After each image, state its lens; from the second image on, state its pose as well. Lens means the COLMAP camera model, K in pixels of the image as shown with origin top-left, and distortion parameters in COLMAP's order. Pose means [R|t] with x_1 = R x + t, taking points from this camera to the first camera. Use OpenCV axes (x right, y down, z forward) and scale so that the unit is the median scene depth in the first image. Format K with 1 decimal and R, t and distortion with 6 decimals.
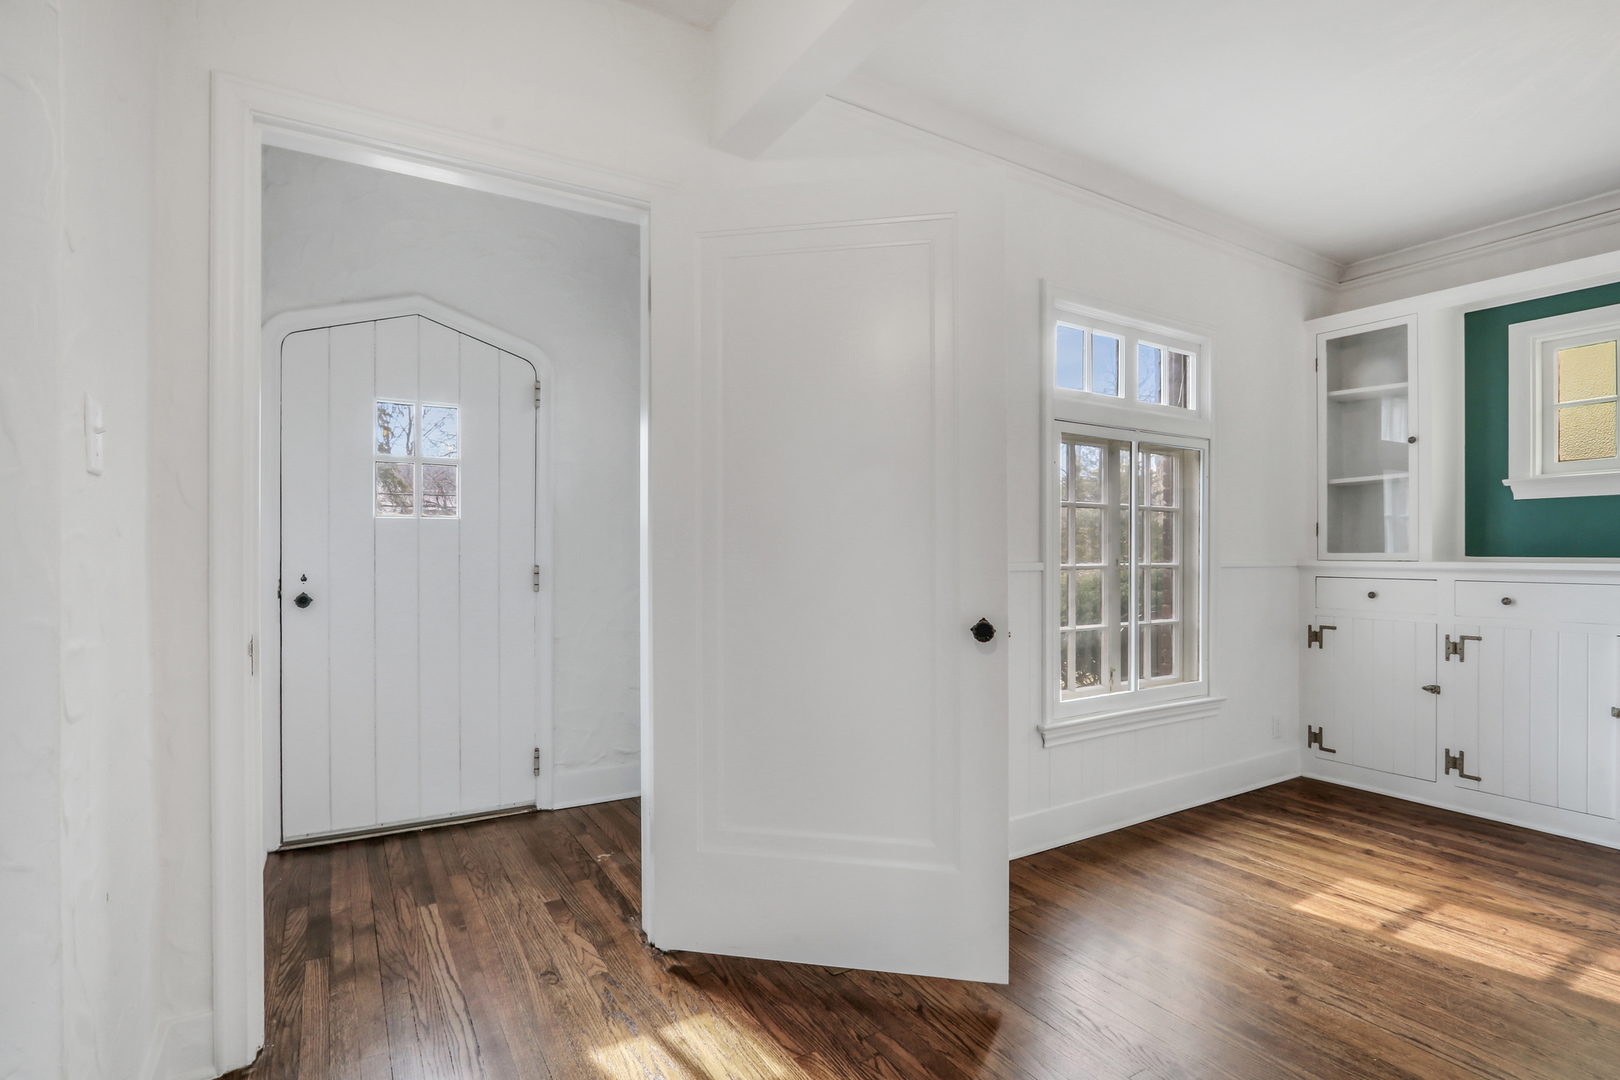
lens RADIAL K [[779.7, 0, 800.3], [0, 779.7, 555.7], [0, 0, 1]] dist [-0.020939, 0.004689]
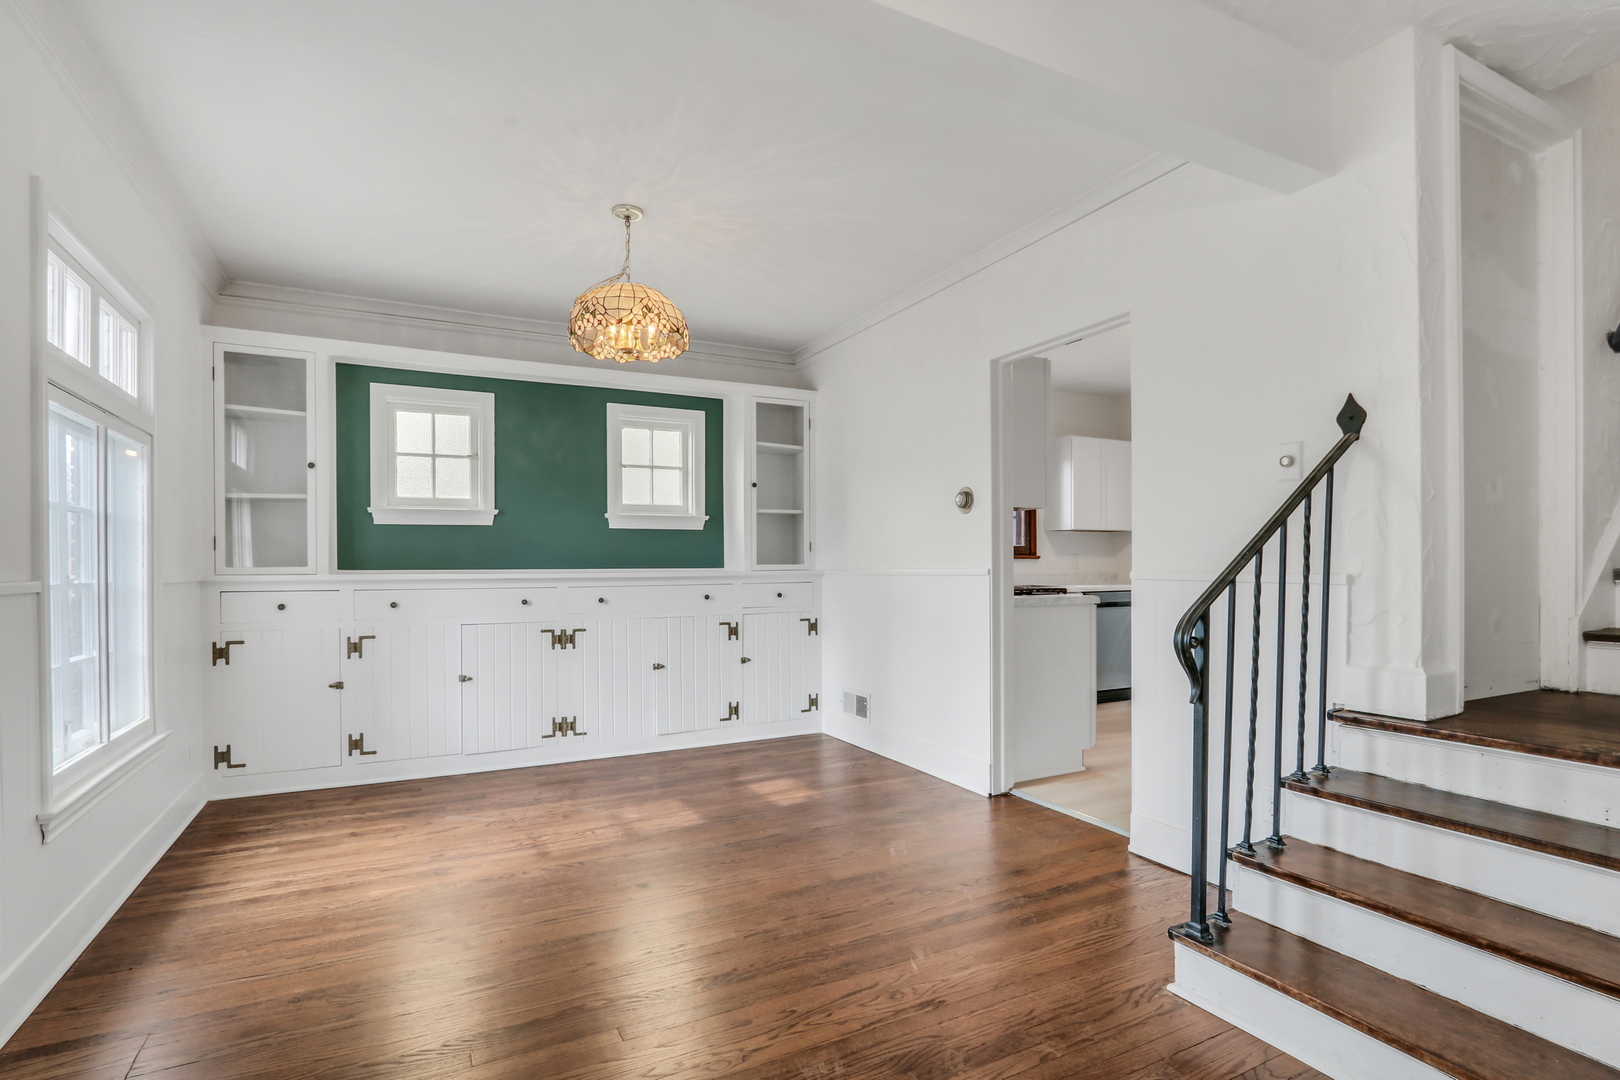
lens RADIAL K [[778.0, 0, 802.3], [0, 778.0, 571.3], [0, 0, 1]] dist [-0.020563, 0.000302]
pose [[0.069325, -0.007433, 0.997566, -0.288377], [0.007247, 0.999950, 0.006947, -0.000231], [-0.997568, 0.006748, 0.069376, 0.235347]]
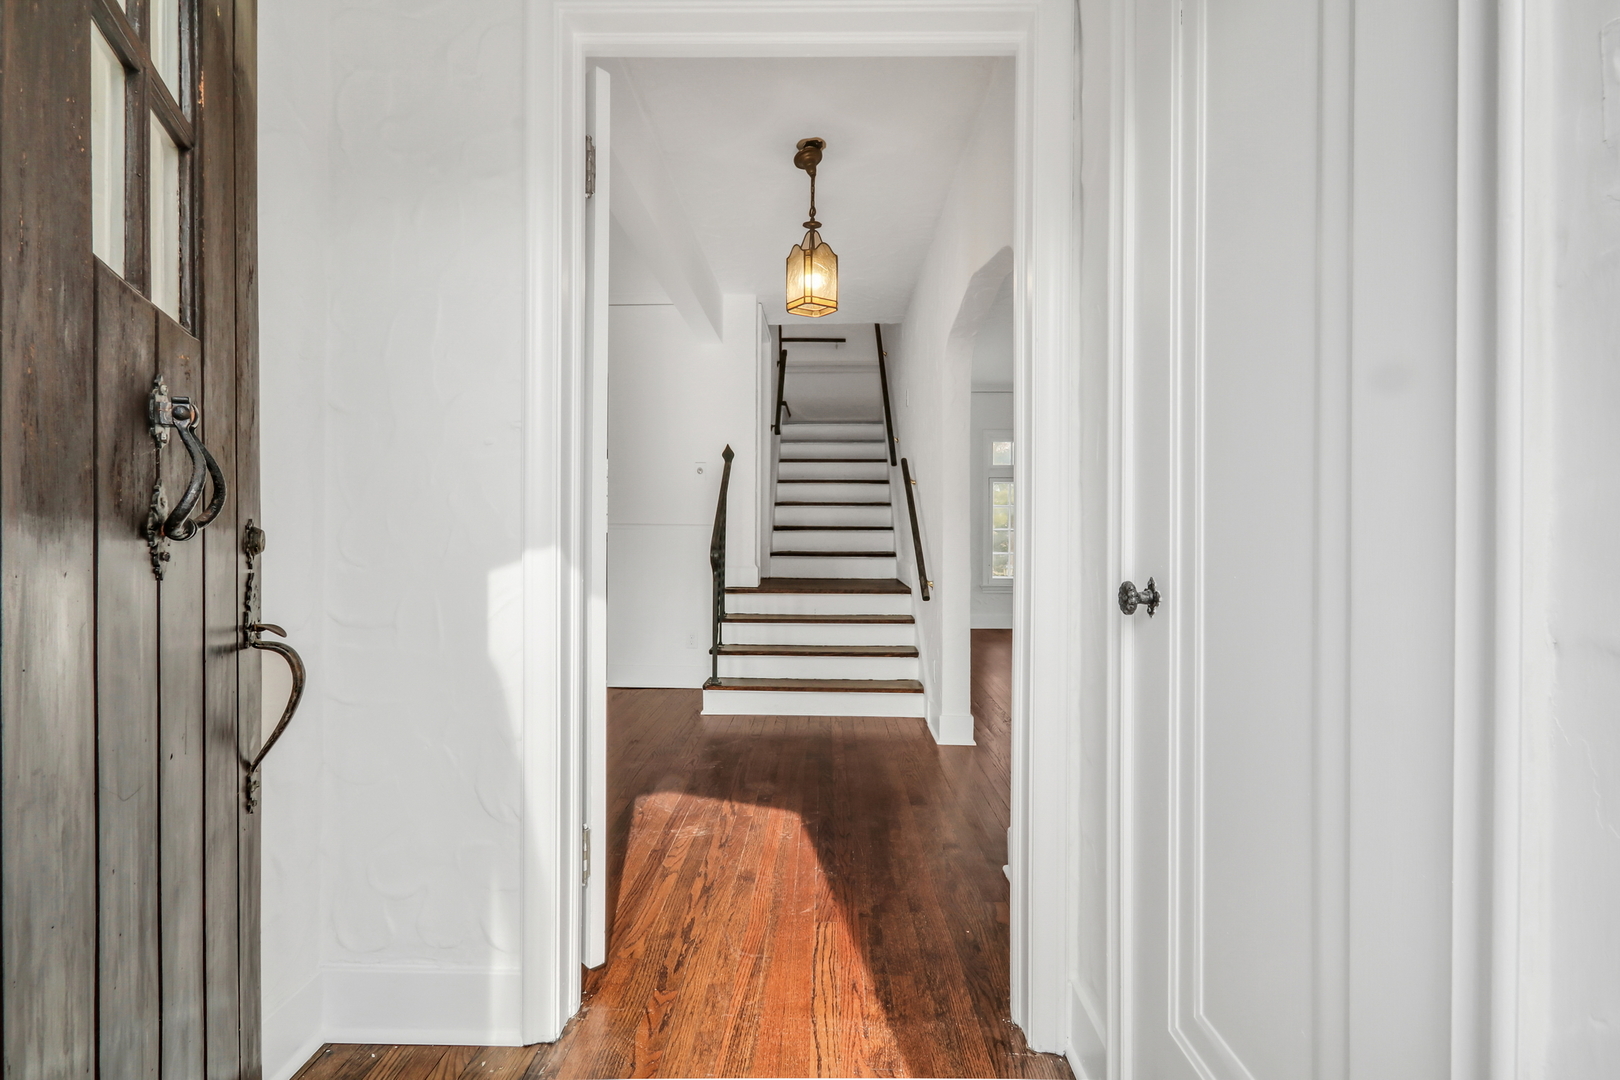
lens RADIAL K [[811.8, 0, 804.6], [0, 811.8, 540.3], [0, 0, 1]] dist [-0.022092, 0.006094]
pose [[-0.848353, -0.004881, 0.529409, -0.537444], [0.000199, 0.999954, 0.009539, 0.023269], [-0.529431, 0.008198, -0.848313, 1.050818]]
